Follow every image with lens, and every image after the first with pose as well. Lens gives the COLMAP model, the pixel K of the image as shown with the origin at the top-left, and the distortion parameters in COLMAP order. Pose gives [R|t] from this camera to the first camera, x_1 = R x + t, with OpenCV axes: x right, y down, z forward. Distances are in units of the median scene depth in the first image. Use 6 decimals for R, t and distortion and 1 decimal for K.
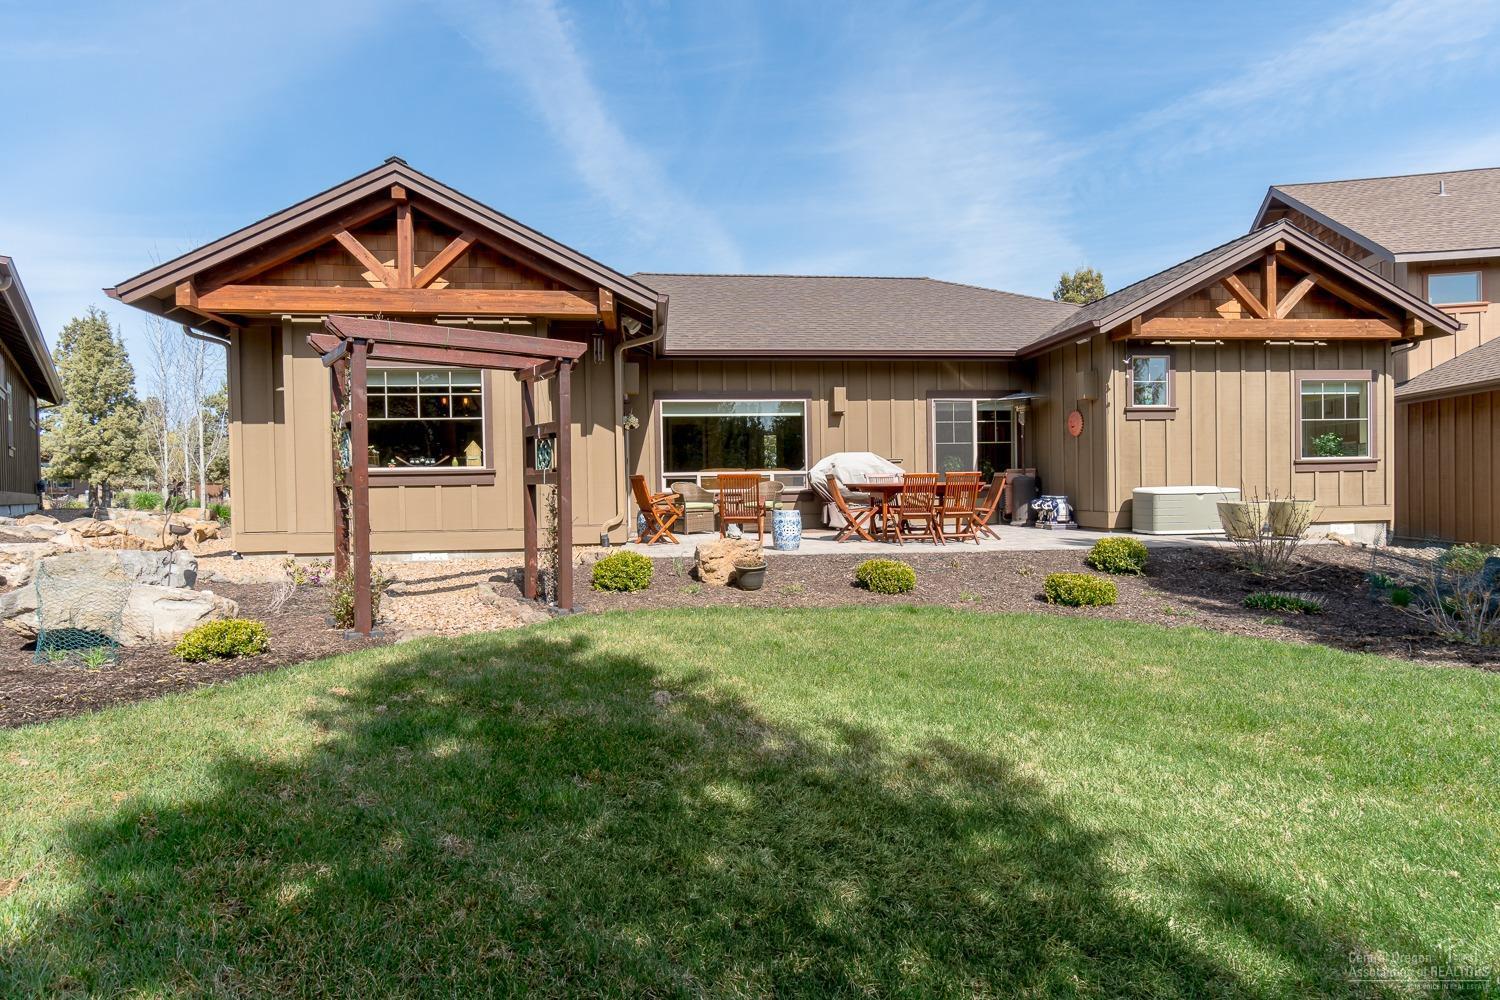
lens RADIAL K [[786.7, 0, 755.6], [0, 786.7, 504.5], [0, 0, 1]] dist [0.004323, 0.000162]
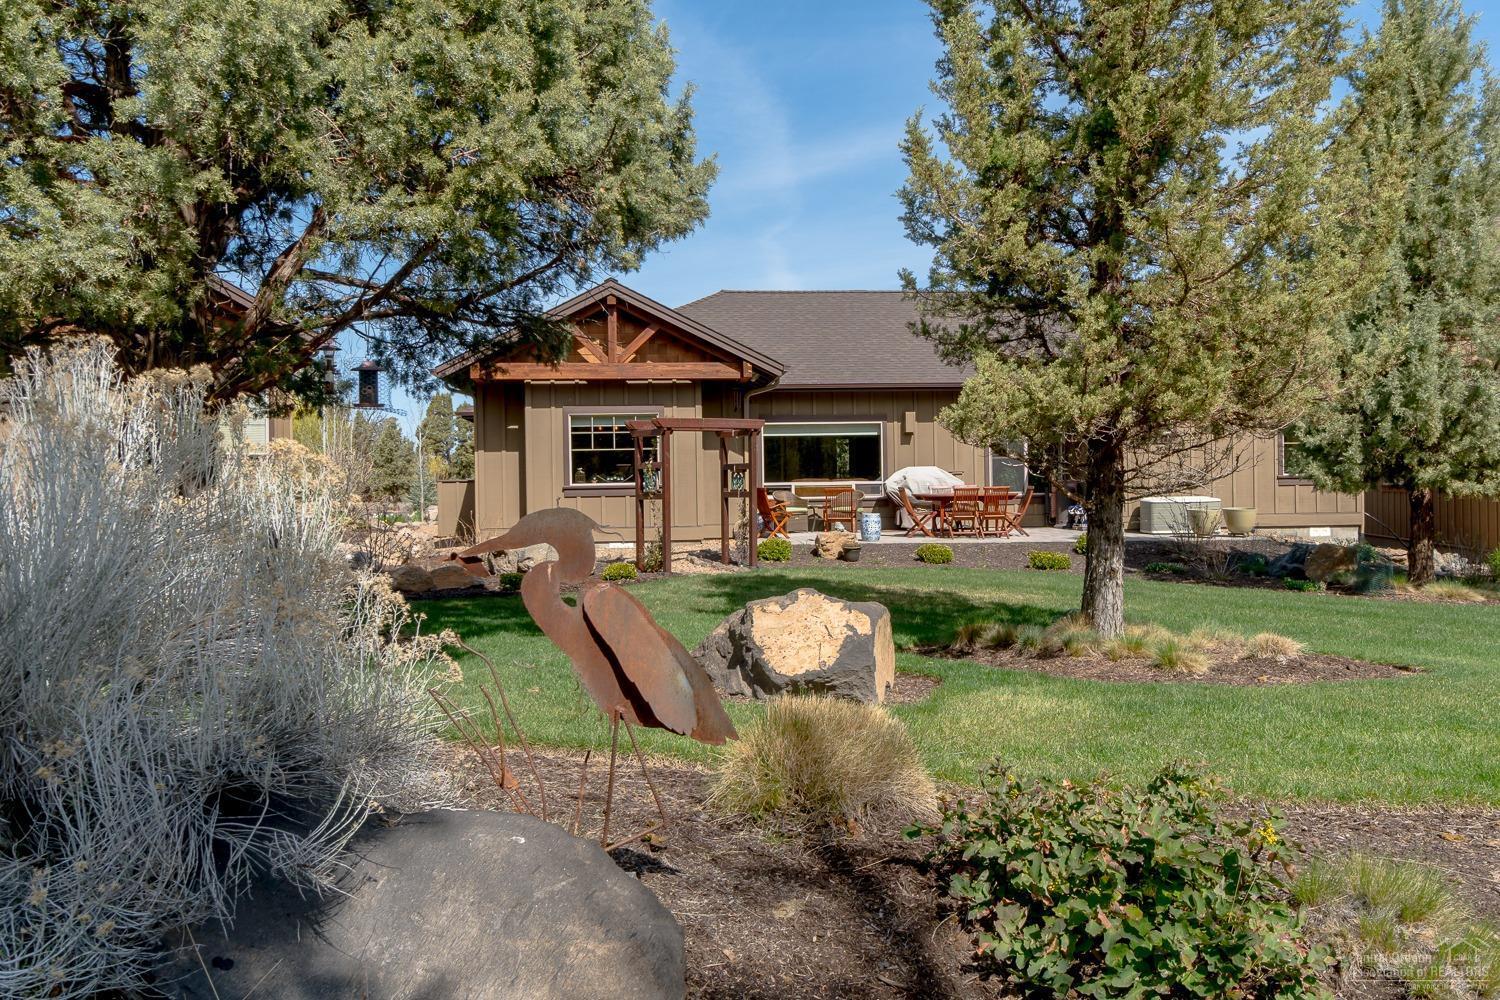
lens RADIAL K [[1141.1, 0, 741.3], [0, 1141.1, 492.2], [0, 0, 1]] dist [0.004253, 0.000587]
pose [[0.998819, 0.003497, -0.048452, -0.081189], [-0.004168, 0.999897, -0.013758, -0.001866], [0.048398, 0.013944, 0.998731, -0.923538]]
